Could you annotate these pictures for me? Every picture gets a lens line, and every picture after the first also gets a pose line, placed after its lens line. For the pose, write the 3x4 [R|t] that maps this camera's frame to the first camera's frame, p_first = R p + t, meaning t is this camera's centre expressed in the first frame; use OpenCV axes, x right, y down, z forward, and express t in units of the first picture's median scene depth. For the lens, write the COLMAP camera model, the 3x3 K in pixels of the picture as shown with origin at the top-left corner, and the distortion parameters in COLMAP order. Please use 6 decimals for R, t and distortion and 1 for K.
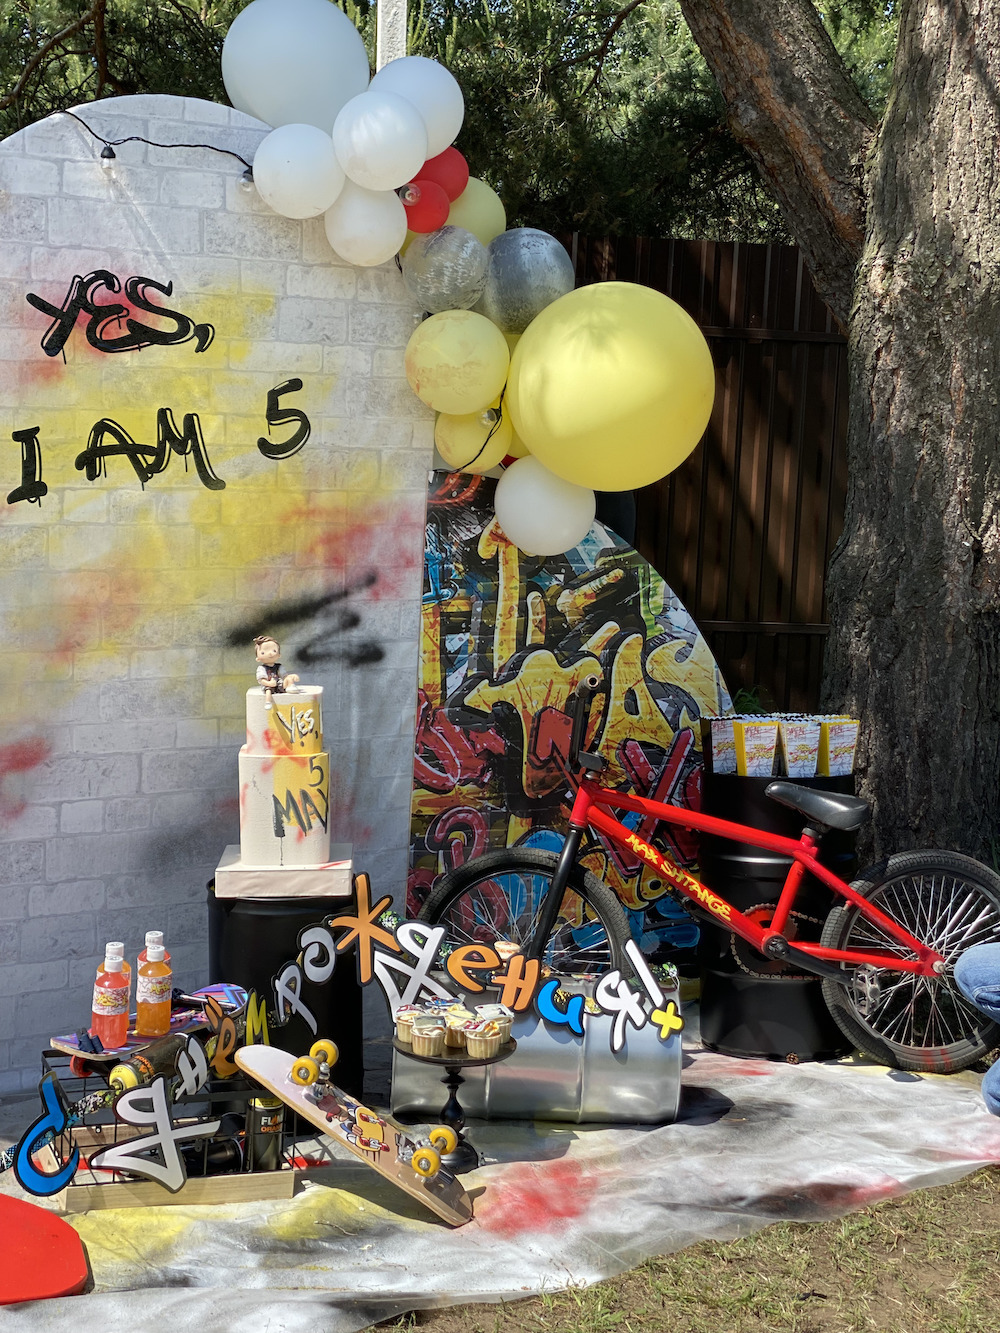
lens RADIAL K [[2002.5, 0, 511.7], [0, 2002.5, 628.0], [0, 0, 1]] dist [0.110857, 0.000000]
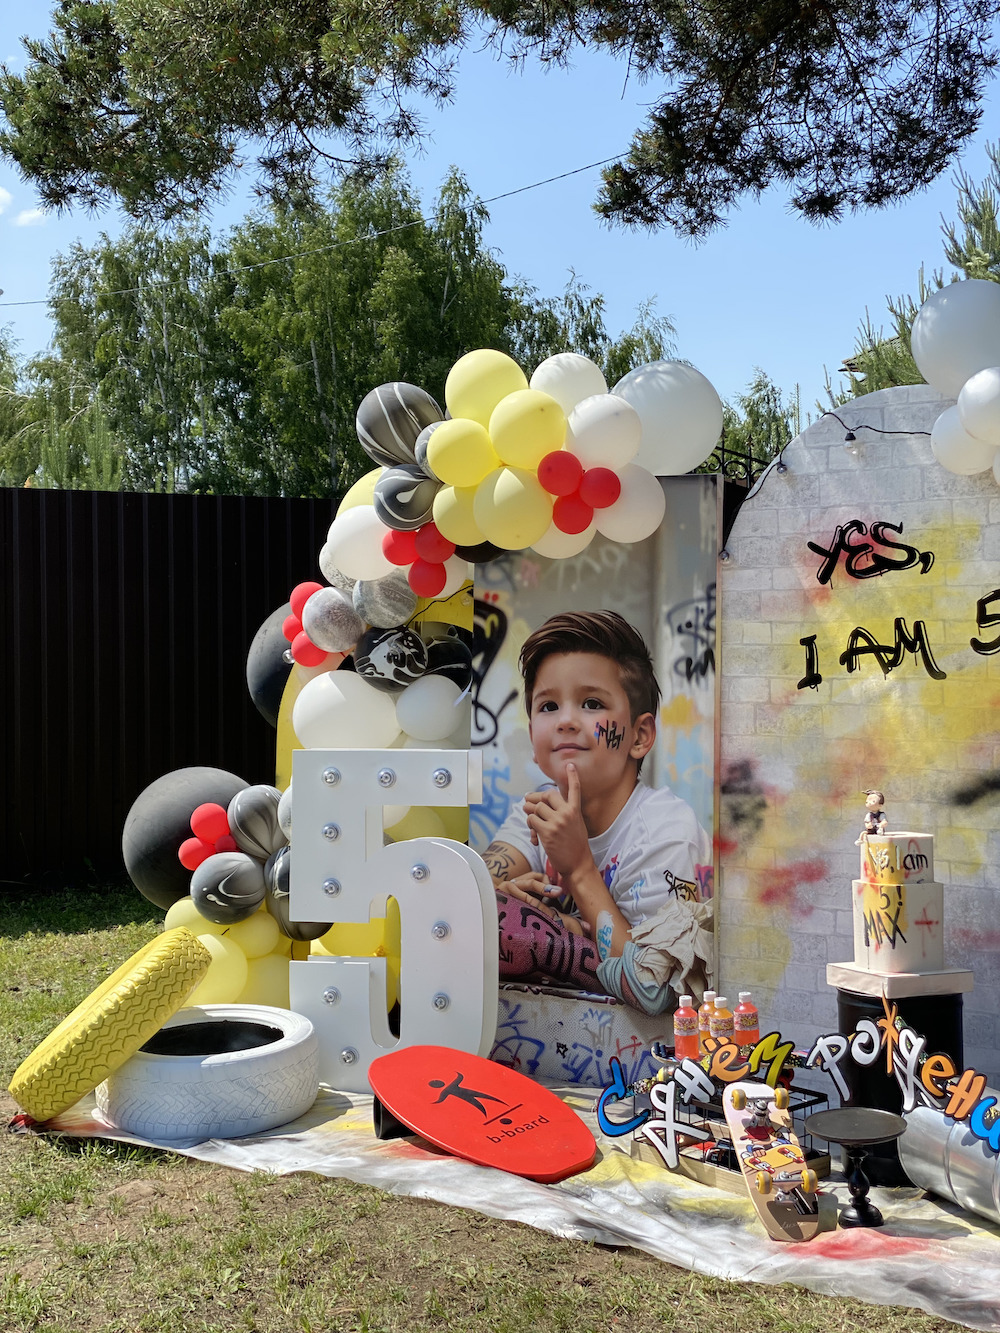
lens RADIAL K [[2002.5, 0, 500.6], [0, 2002.5, 662.3], [0, 0, 1]] dist [0.110857, 0.000000]
pose [[0.374853, -0.013822, -0.926981, 0.939555], [-0.074867, 0.996172, -0.045128, -0.001349], [0.924056, 0.086317, 0.372383, 0.269087]]
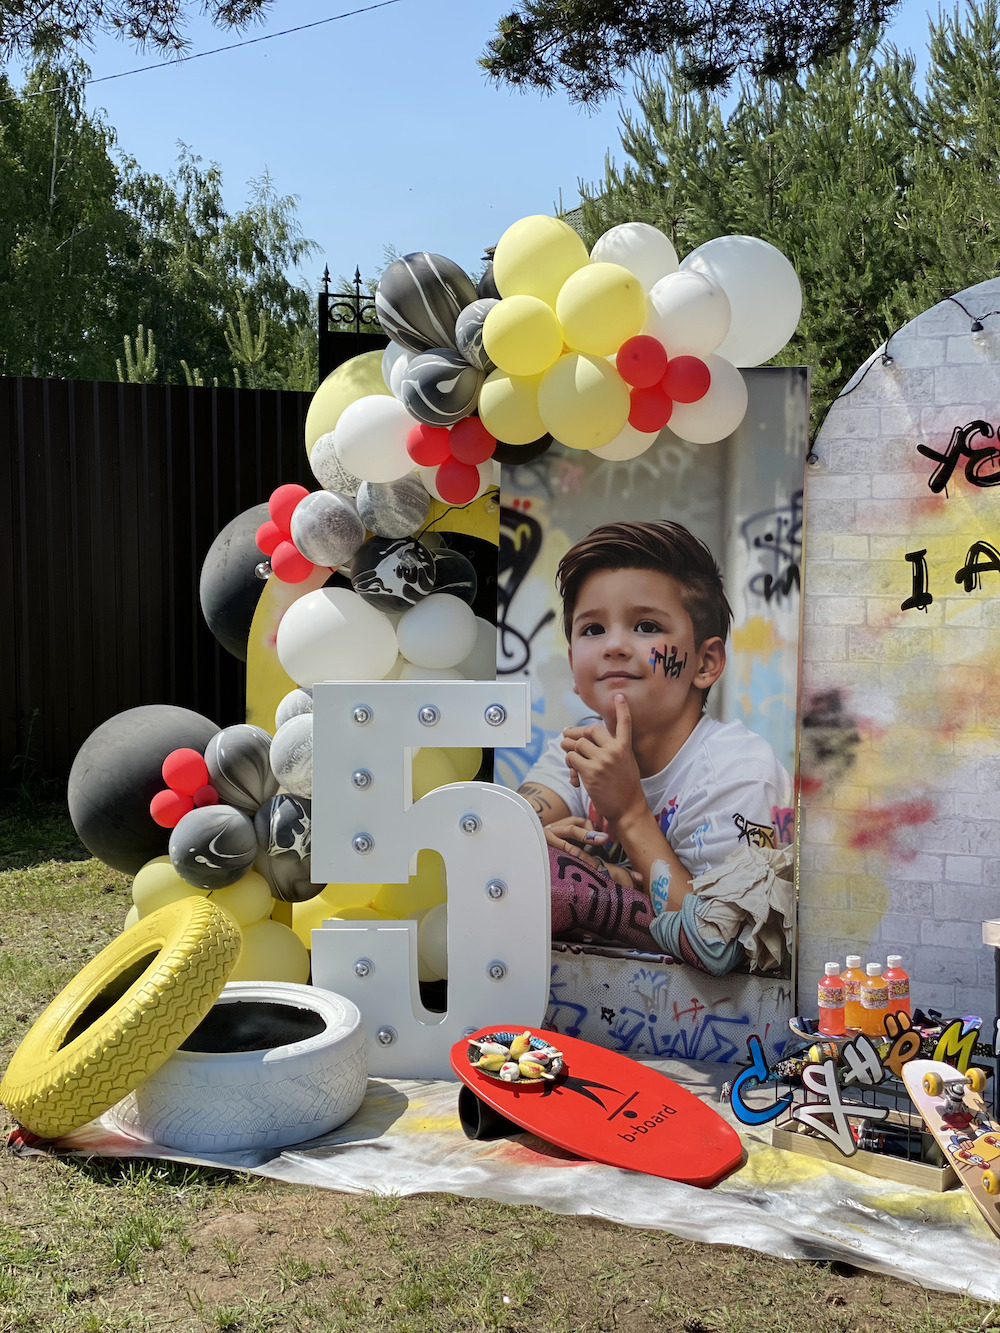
lens RADIAL K [[2002.5, 0, 502.9], [0, 2002.5, 653.2], [0, 0, 1]] dist [0.110857, 0.000000]
pose [[0.552186, 0.027996, -0.833251, 0.637752], [-0.062857, 0.997989, -0.008124, -0.008575], [0.831348, 0.056862, 0.552836, 0.091764]]
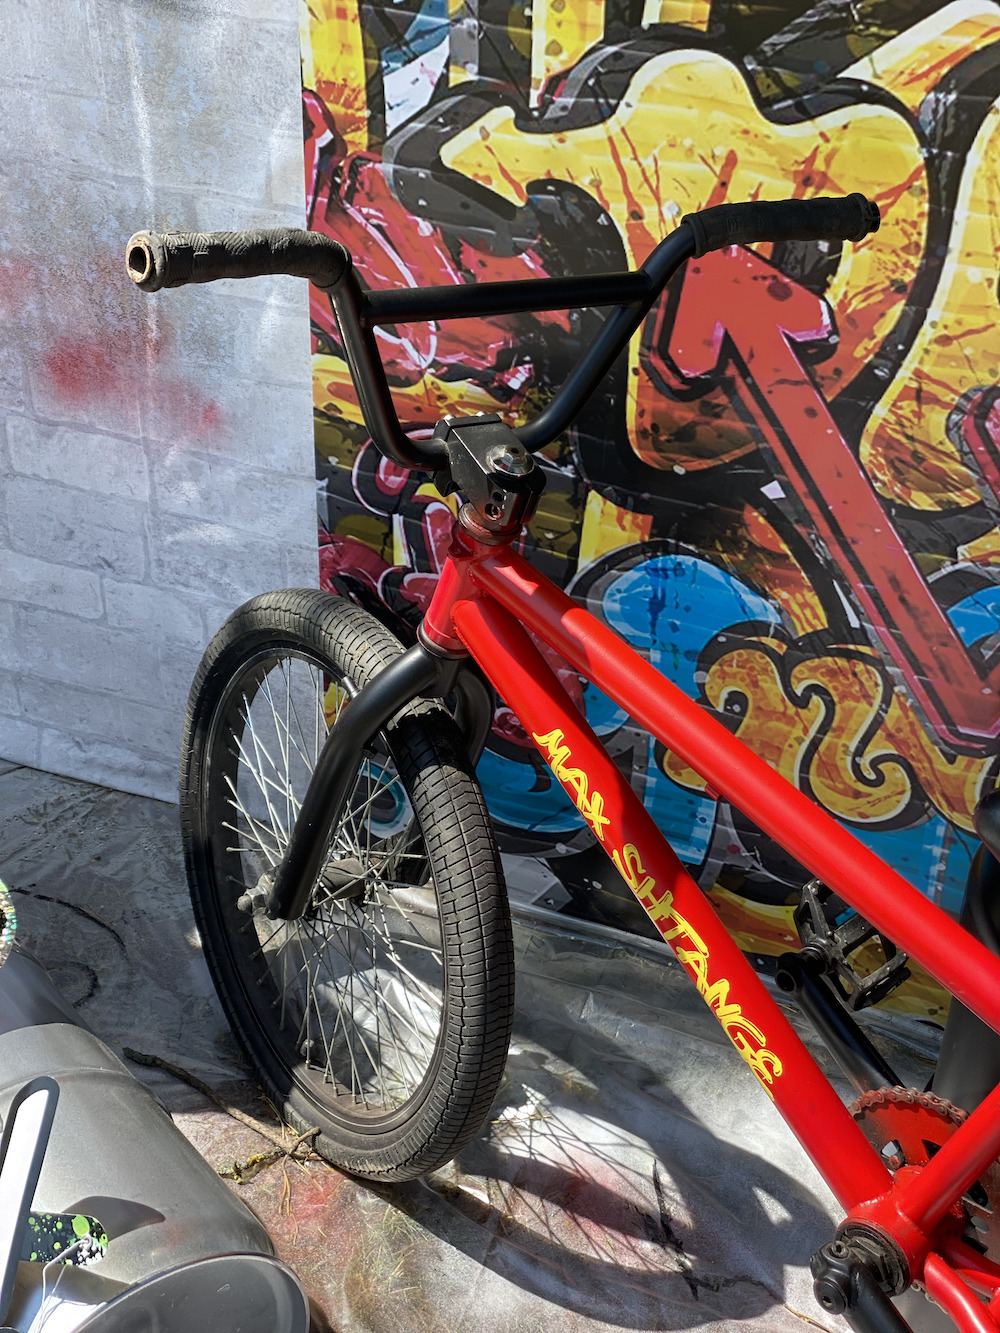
lens RADIAL K [[2002.5, 0, 517.2], [0, 2002.5, 665.7], [0, 0, 1]] dist [0.110857, 0.000000]
pose [[0.622016, 0.432737, -0.652561, 0.274889], [-0.096231, 0.869336, 0.484762, -0.062778], [0.777069, -0.238733, 0.582384, 0.859110]]
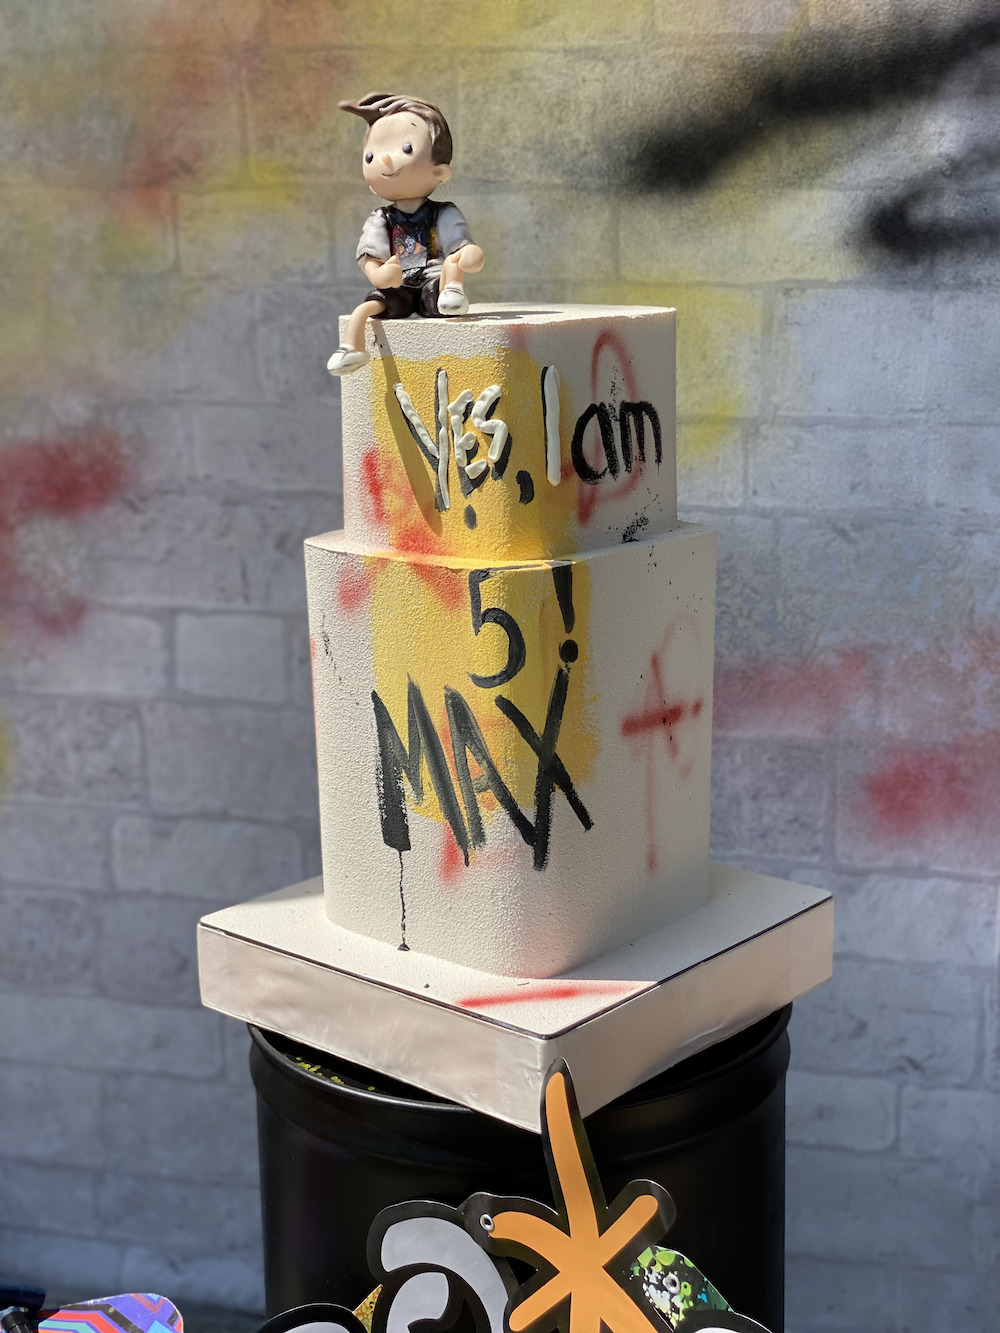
lens RADIAL K [[2002.5, 0, 499.7], [0, 2002.5, 645.2], [0, 0, 1]] dist [0.110857, 0.000000]
pose [[0.710549, 0.142905, -0.688984, 0.074767], [-0.043728, 0.986235, 0.159463, 0.030839], [0.702288, -0.083178, 0.707017, 0.771451]]
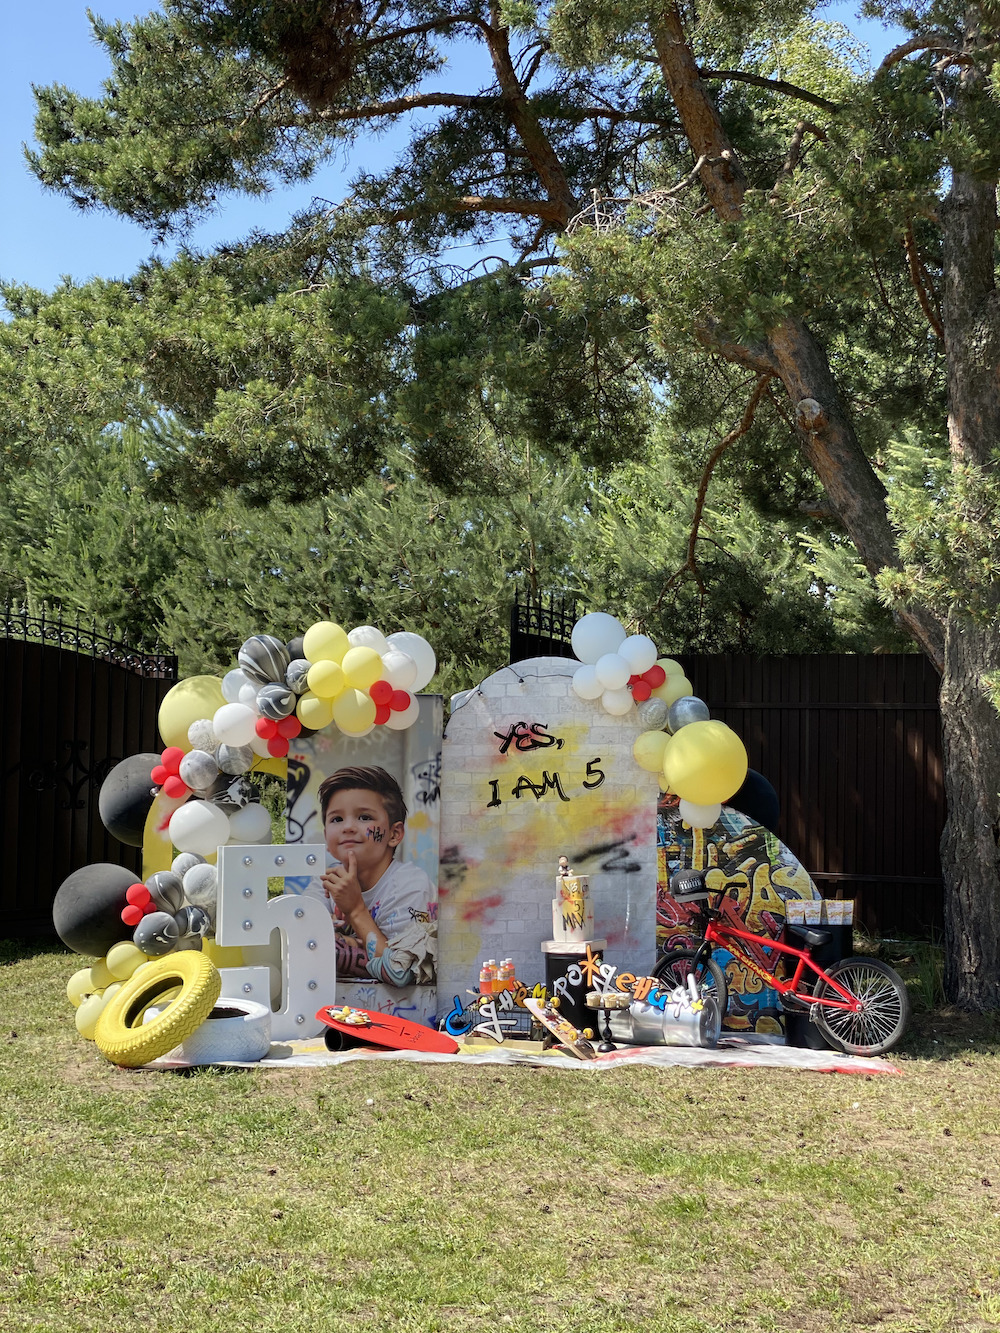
lens RADIAL K [[2002.5, 0, 521.8], [0, 2002.5, 662.1], [0, 0, 1]] dist [0.110857, 0.000000]
pose [[0.859742, -0.049841, -0.508291, 1.141396], [-0.026326, 0.989579, -0.141563, 0.122585], [0.510050, 0.135089, 0.849470, -1.270016]]
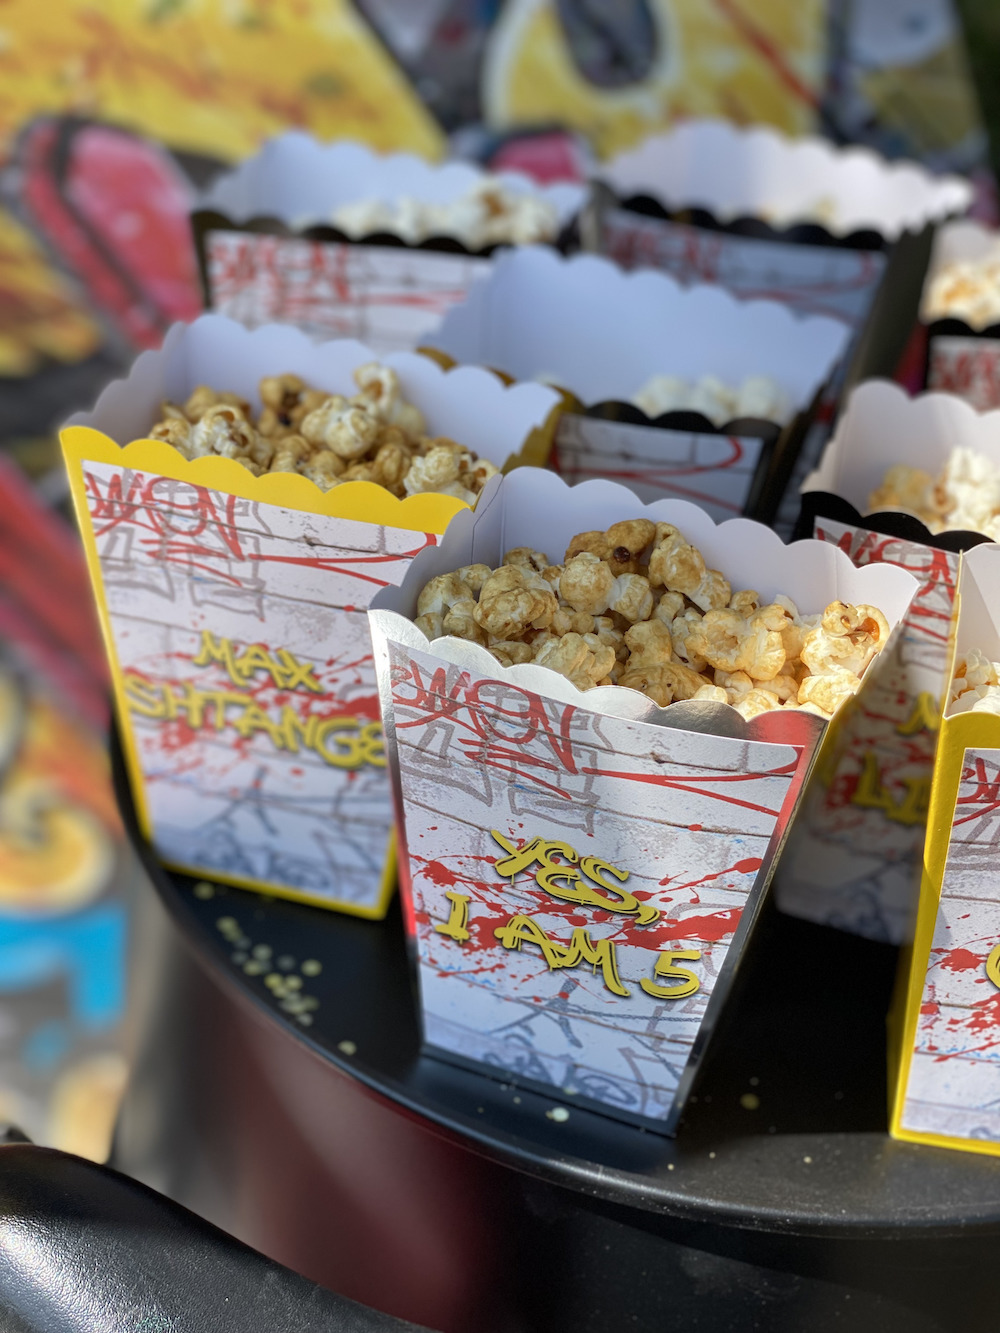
lens RADIAL K [[2002.5, 0, 499.5], [0, 2002.5, 661.0], [0, 0, 1]] dist [0.110857, 0.000000]
pose [[0.811142, 0.394383, -0.431869, 0.196491], [-0.117548, 0.833295, 0.540186, 0.001263], [0.572915, -0.387402, 0.722280, 1.025070]]
